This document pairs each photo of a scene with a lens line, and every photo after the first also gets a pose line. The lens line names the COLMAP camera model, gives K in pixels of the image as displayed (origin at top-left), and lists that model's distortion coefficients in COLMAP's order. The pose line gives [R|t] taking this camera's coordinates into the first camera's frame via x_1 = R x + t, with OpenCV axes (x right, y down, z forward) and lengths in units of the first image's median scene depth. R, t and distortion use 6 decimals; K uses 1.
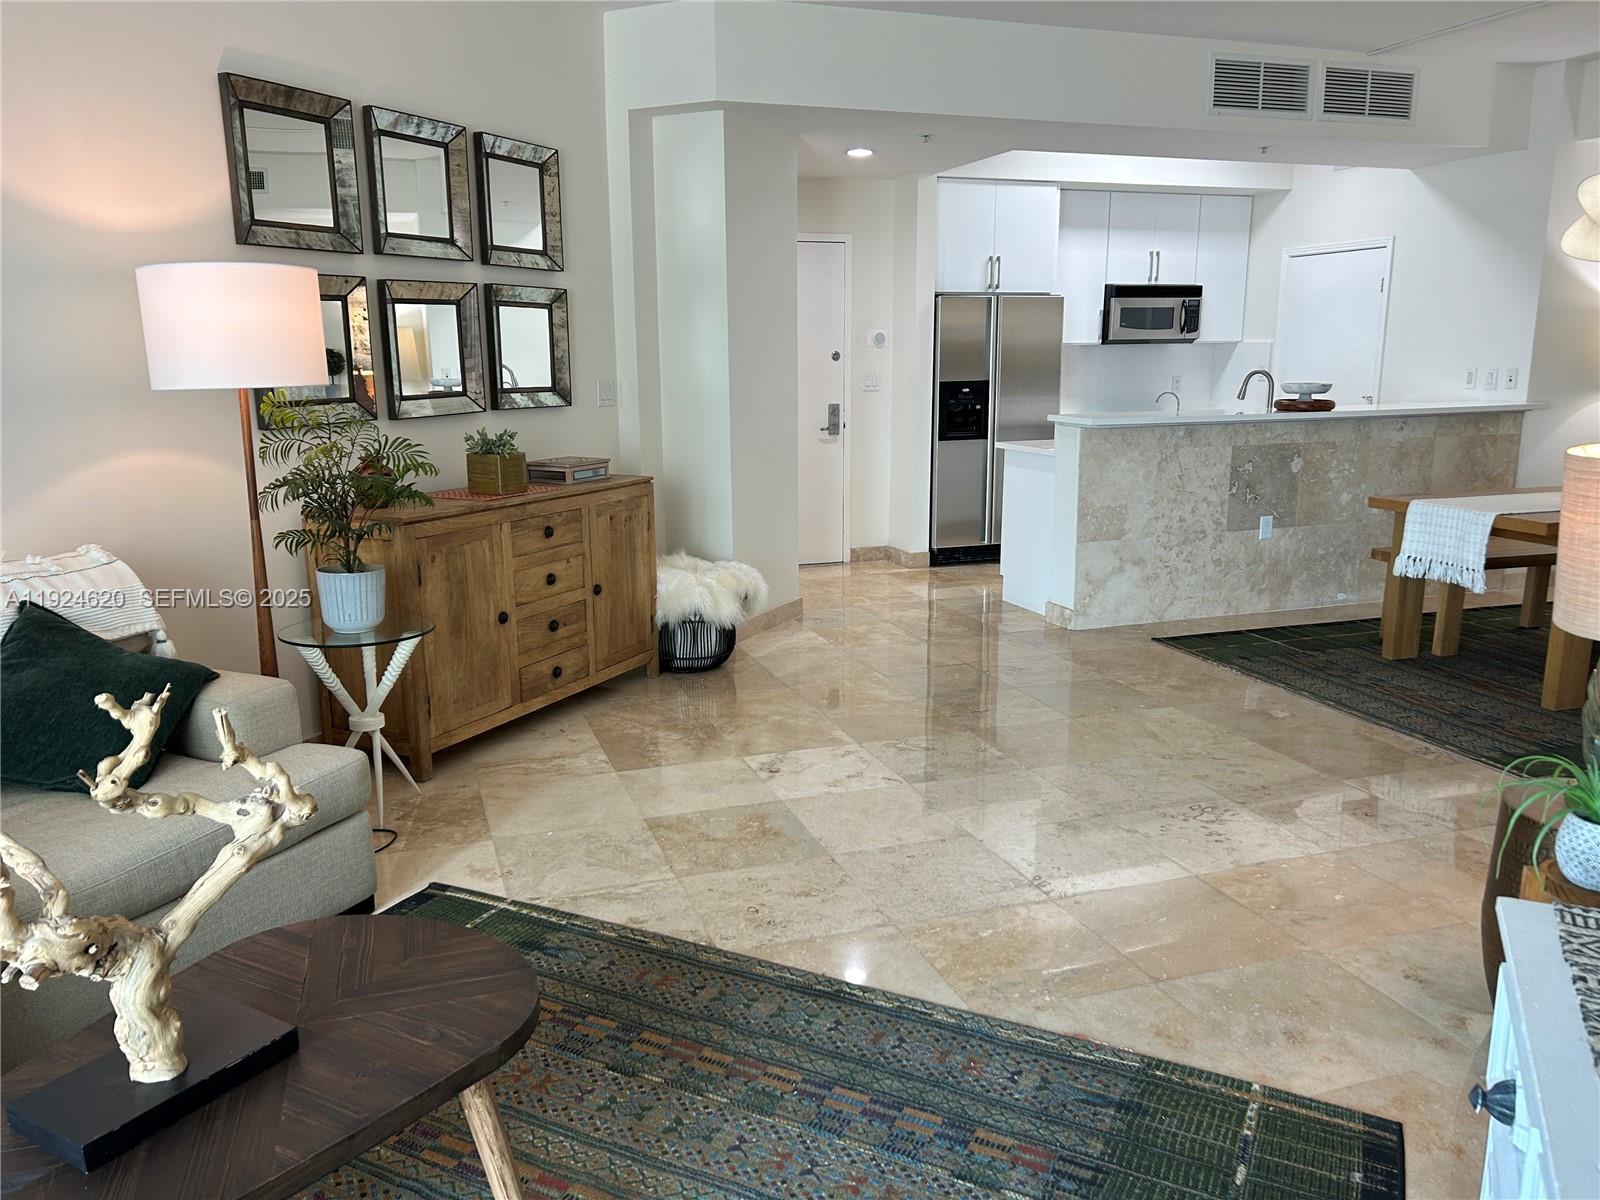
lens RADIAL K [[1195.4, 0, 790.0], [0, 1195.4, 615.2], [0, 0, 1]] dist [0.024126, -0.018249]
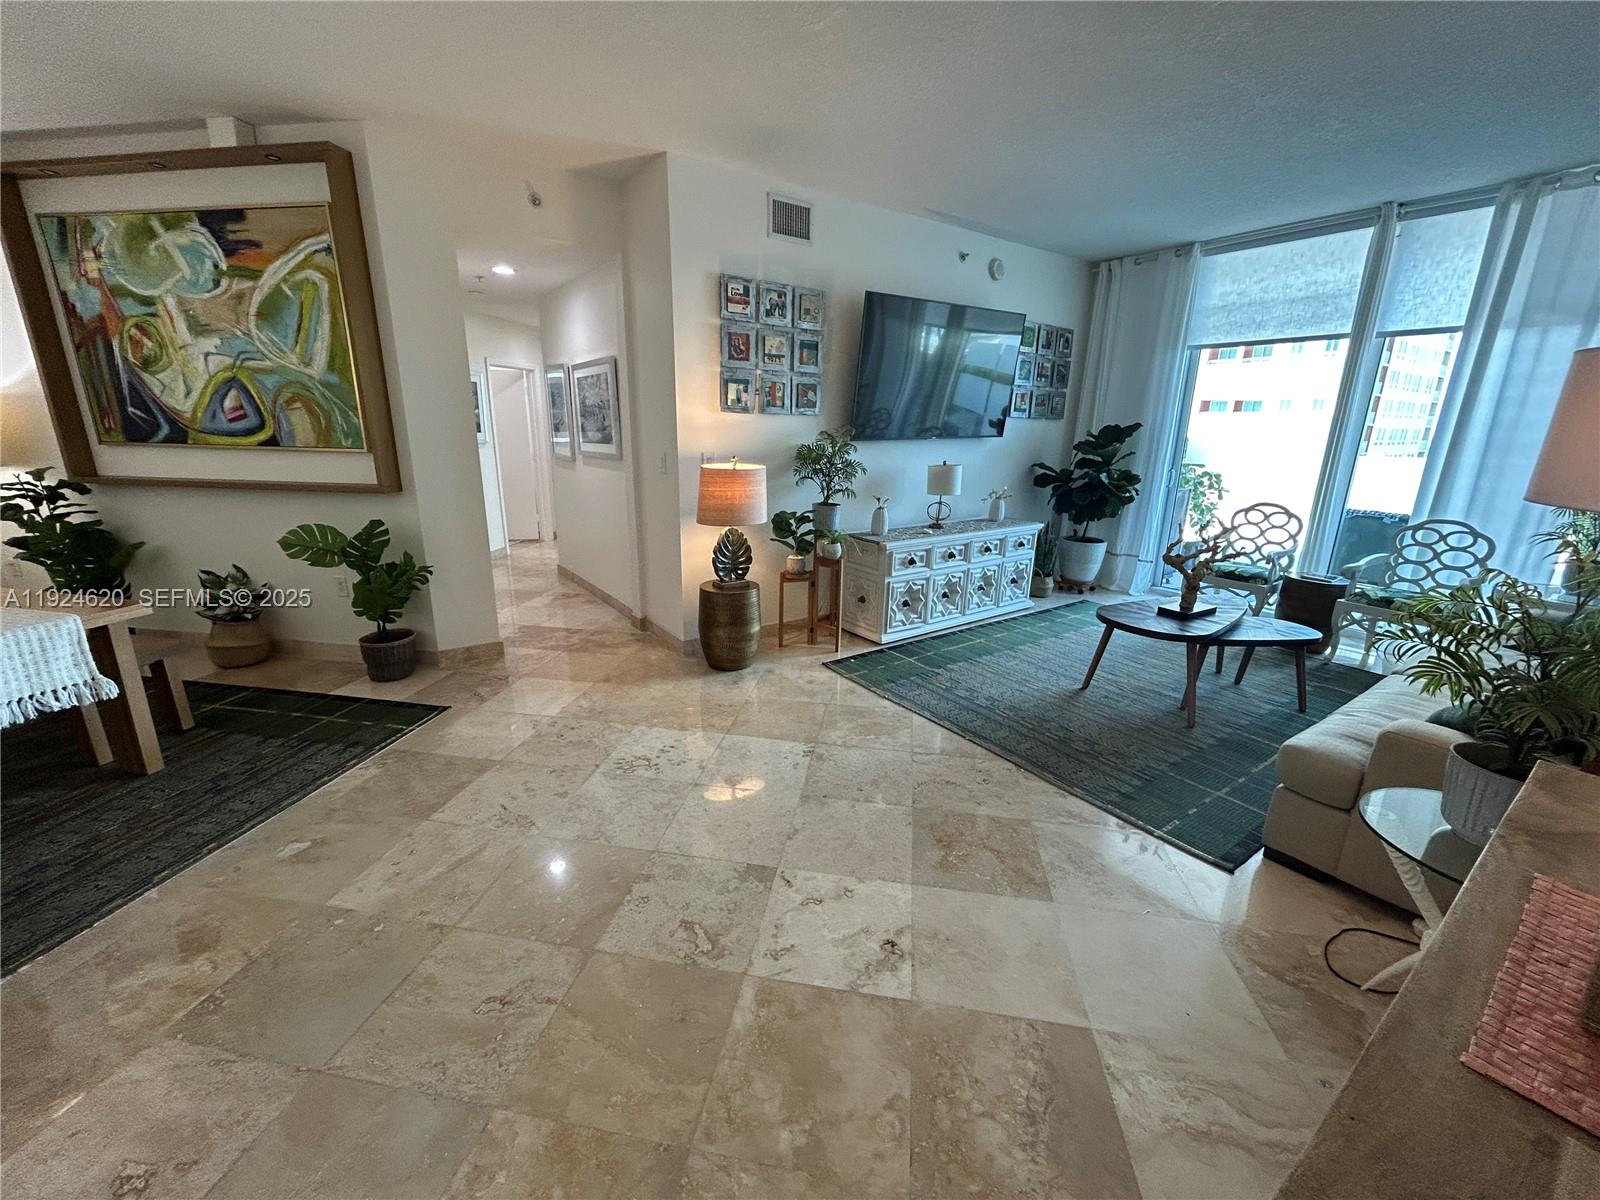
lens RADIAL K [[643.4, 0, 796.5], [0, 643.4, 599.2], [0, 0, 1]] dist [-0.002019, 0.000600]
pose [[-0.876425, -0.132700, 0.462893, -0.087095], [0.096783, 0.893121, 0.439281, -0.191956], [-0.471712, 0.429797, -0.769911, 0.828631]]
